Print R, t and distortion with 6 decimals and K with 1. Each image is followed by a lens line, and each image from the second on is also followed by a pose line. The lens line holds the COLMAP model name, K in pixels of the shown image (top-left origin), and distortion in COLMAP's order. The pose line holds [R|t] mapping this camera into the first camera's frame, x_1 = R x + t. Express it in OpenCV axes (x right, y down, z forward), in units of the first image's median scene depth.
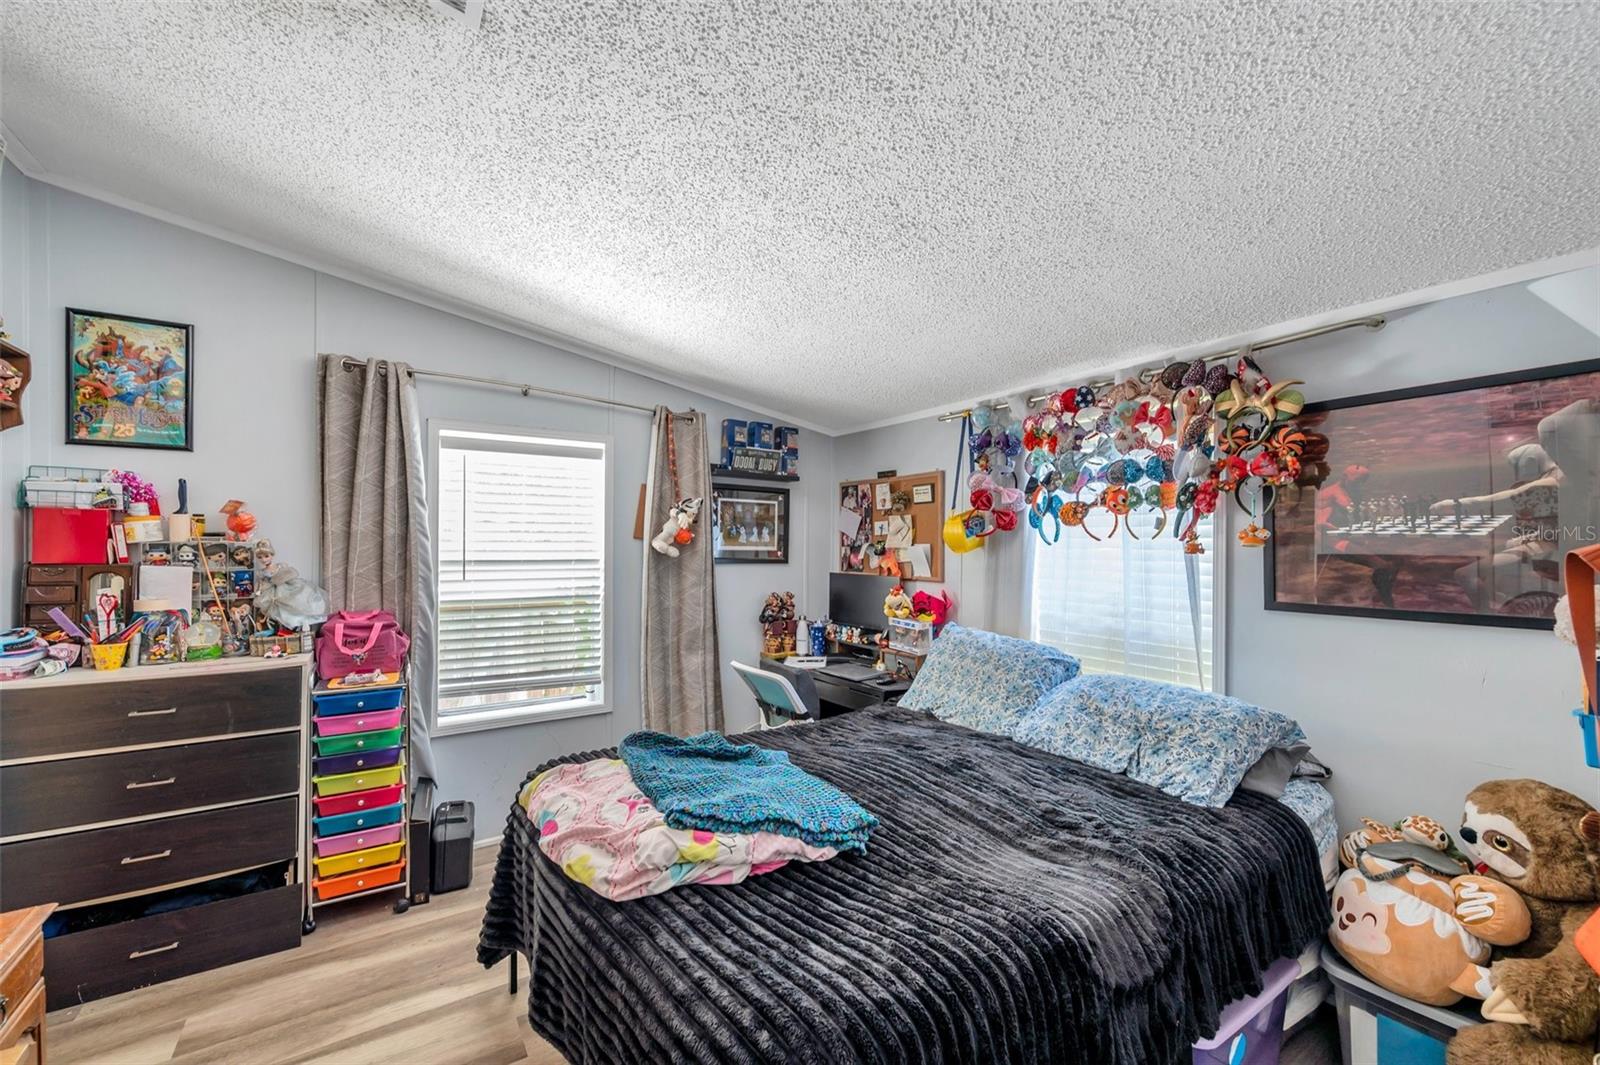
lens RADIAL K [[639.3, 0, 800.0], [0, 639.3, 532.5], [0, 0, 1]] dist [-0.000584, -0.000202]
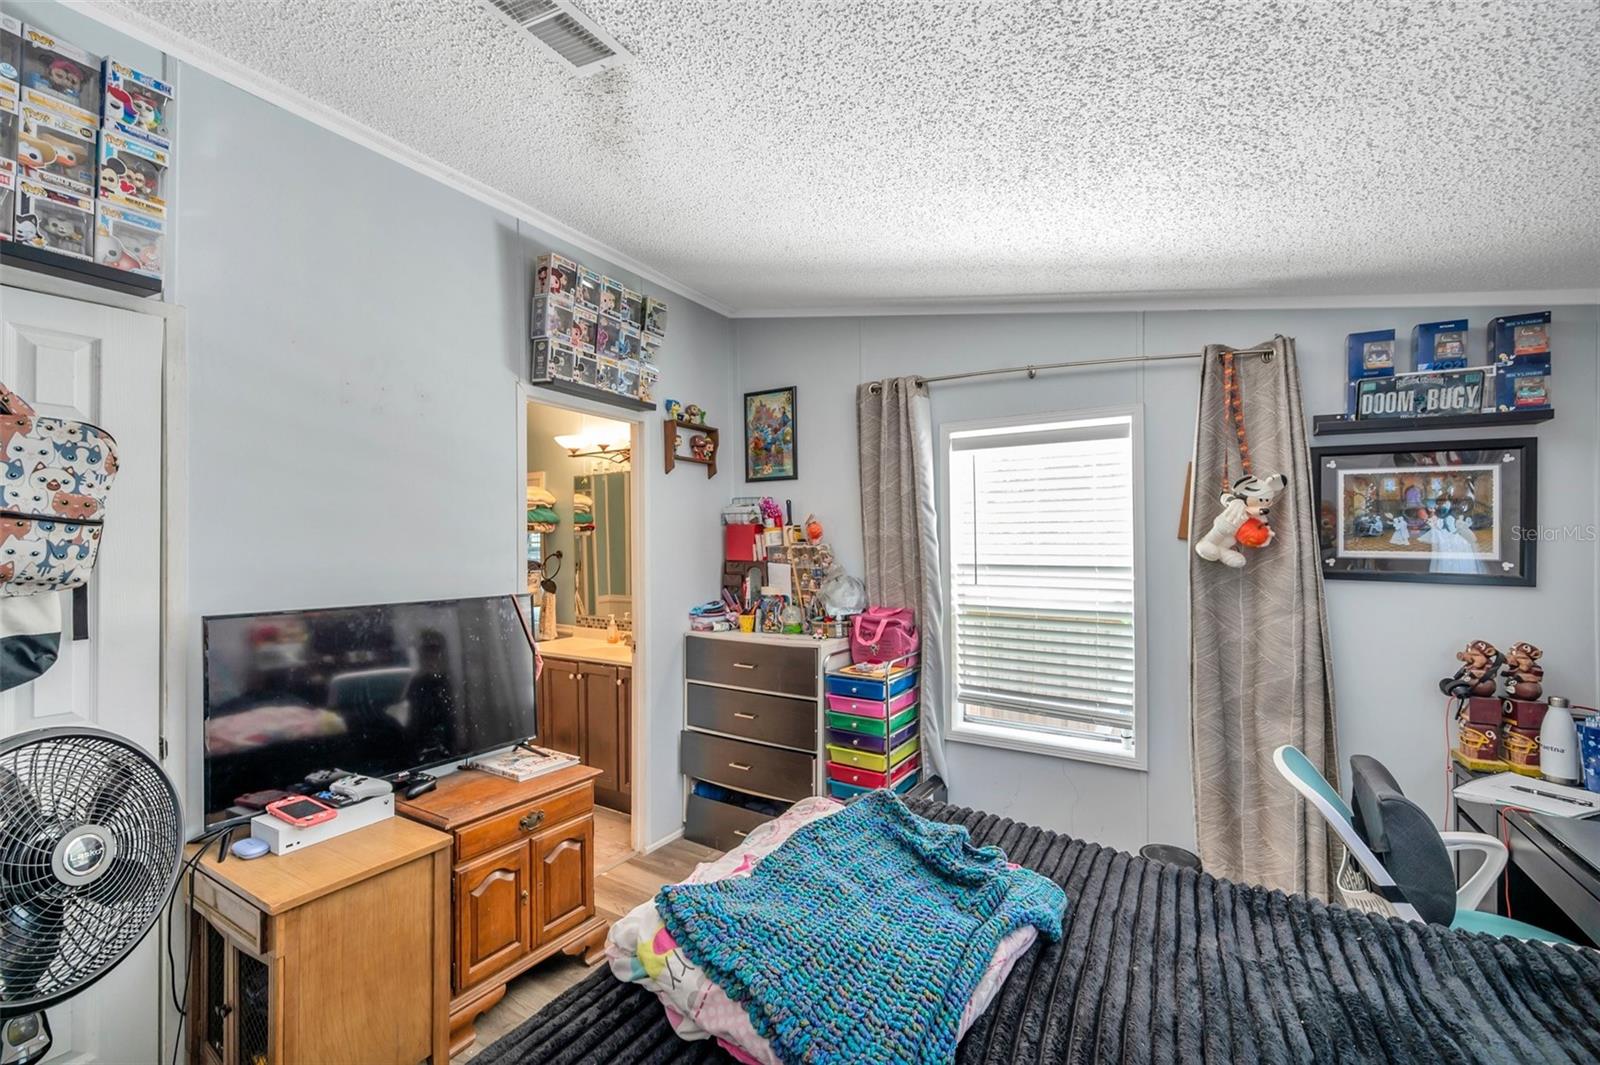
lens RADIAL K [[655.0, 0, 803.9], [0, 655.0, 536.6], [0, 0, 1]] dist [0.014793, -0.000090]
pose [[0.442249, -0.015600, -0.896757, 0.260097], [0.016238, 0.999824, -0.009385, 0.007022], [0.896746, -0.010411, 0.442424, 0.346929]]
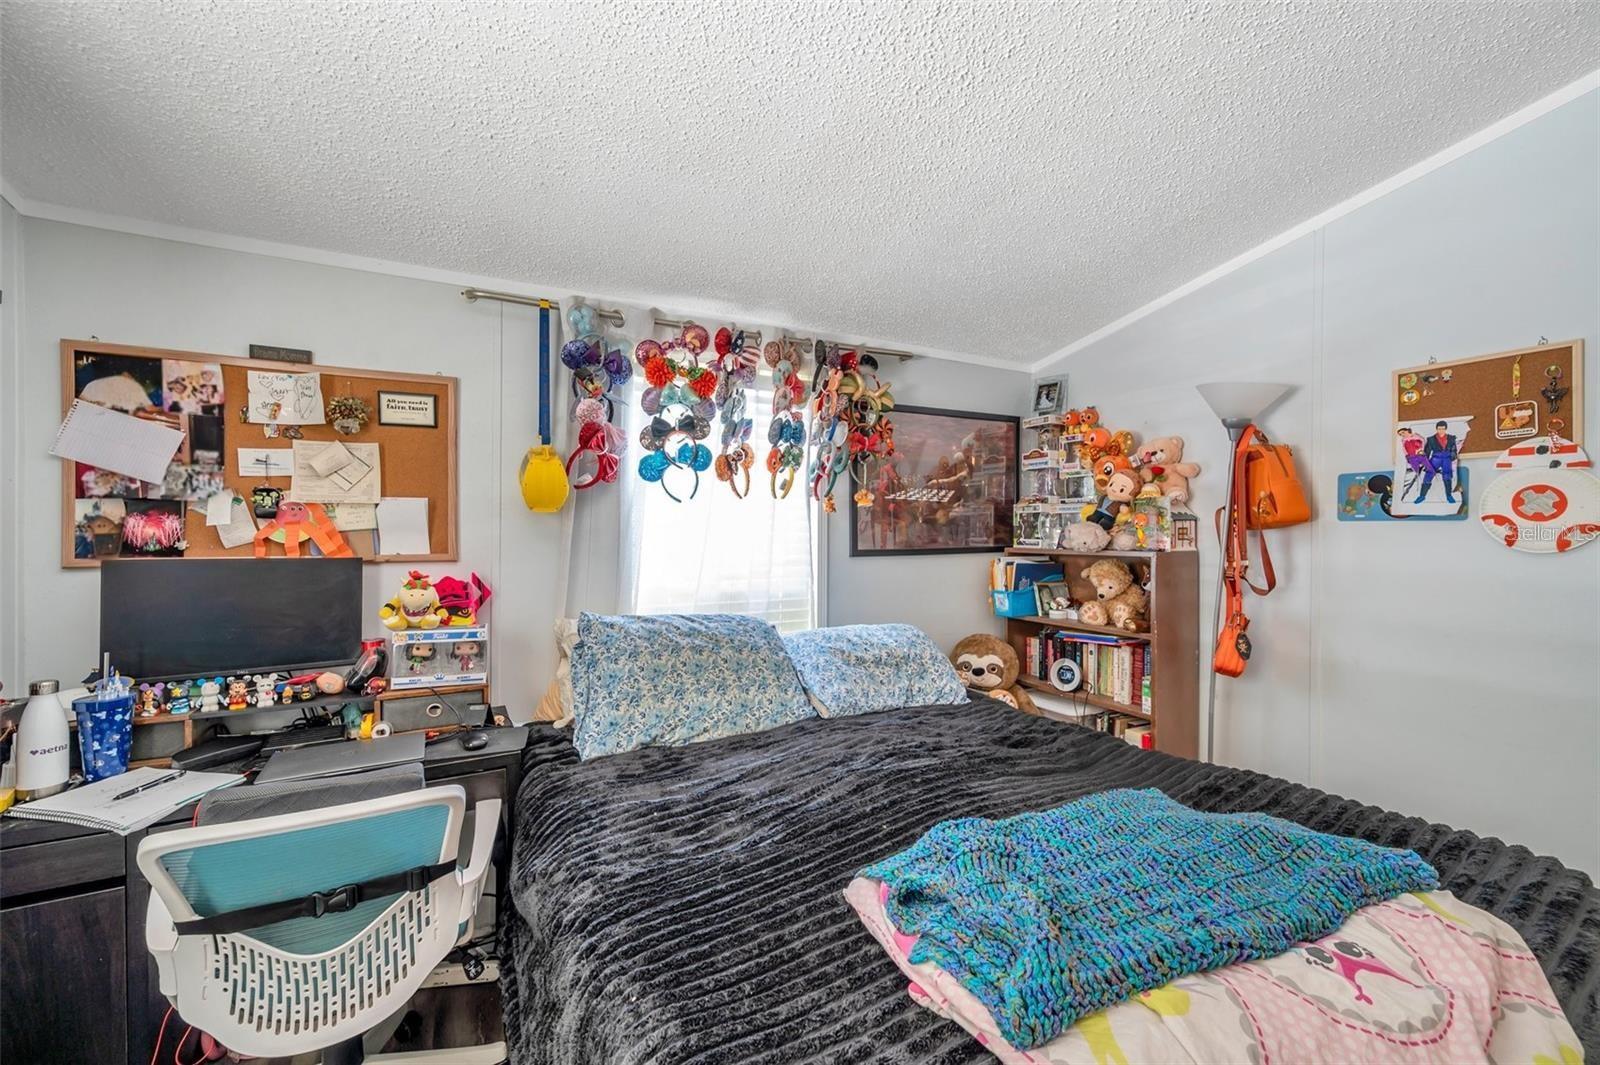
lens RADIAL K [[639.3, 0, 800.0], [0, 639.3, 532.5], [0, 0, 1]] dist [-0.000584, -0.000202]
pose [[0.107995, 0.004934, 0.994139, -0.382059], [-0.009558, 0.999947, -0.003924, 0.054454], [-0.994105, -0.009079, 0.108037, 0.672576]]
